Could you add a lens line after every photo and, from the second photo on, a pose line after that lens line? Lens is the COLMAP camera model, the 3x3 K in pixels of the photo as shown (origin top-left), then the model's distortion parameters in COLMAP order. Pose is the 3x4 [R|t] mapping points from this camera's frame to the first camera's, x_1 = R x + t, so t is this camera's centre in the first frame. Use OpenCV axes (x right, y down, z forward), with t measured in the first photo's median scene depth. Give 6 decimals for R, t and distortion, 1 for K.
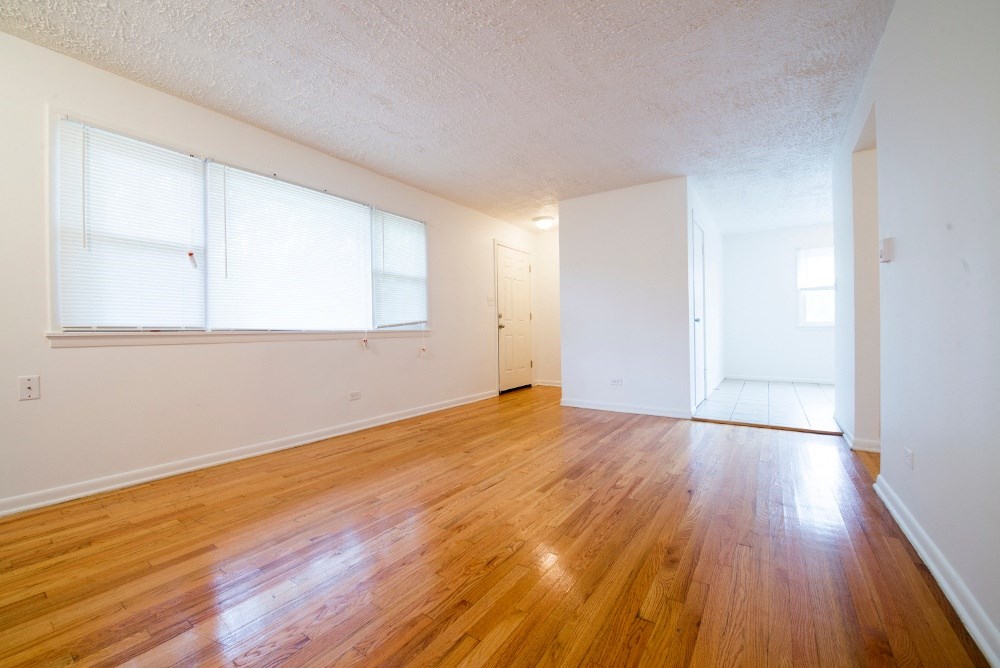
lens RADIAL K [[399.6, 0, 496.5], [0, 399.6, 333.5], [0, 0, 1]] dist [-0.019084, -0.000408]
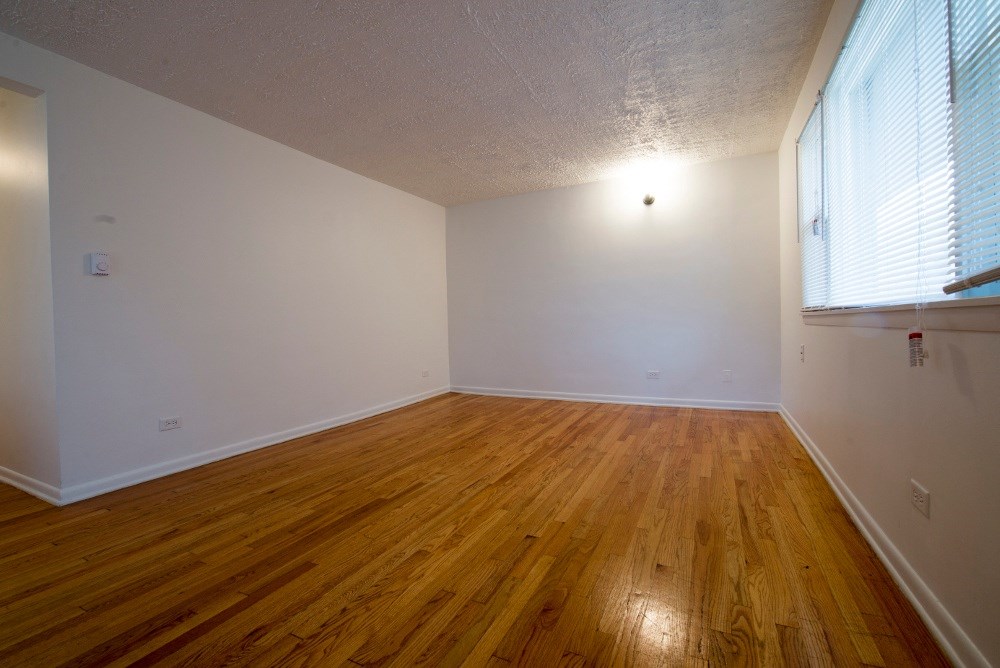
lens RADIAL K [[432.2, 0, 500.0], [0, 432.2, 334.0], [0, 0, 1]] dist [-0.021755, -0.000287]
pose [[-0.987888, 0.040685, -0.149738, 0.058299], [0.036640, 0.998888, 0.029671, -0.008560], [0.150778, 0.023825, -0.988280, 1.912083]]
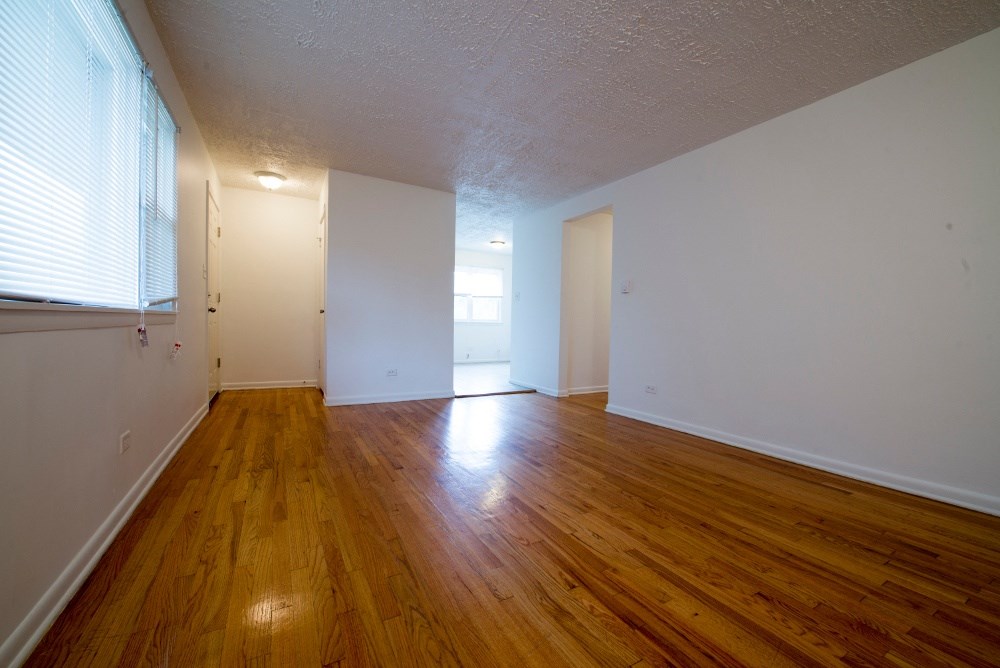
lens RADIAL K [[399.6, 0, 496.5], [0, 399.6, 333.5], [0, 0, 1]] dist [-0.019084, -0.000408]
pose [[0.442843, 0.000474, 0.896599, -0.867391], [-0.021169, 0.999727, 0.009927, 0.011464], [-0.896349, -0.023376, 0.442732, 0.562551]]
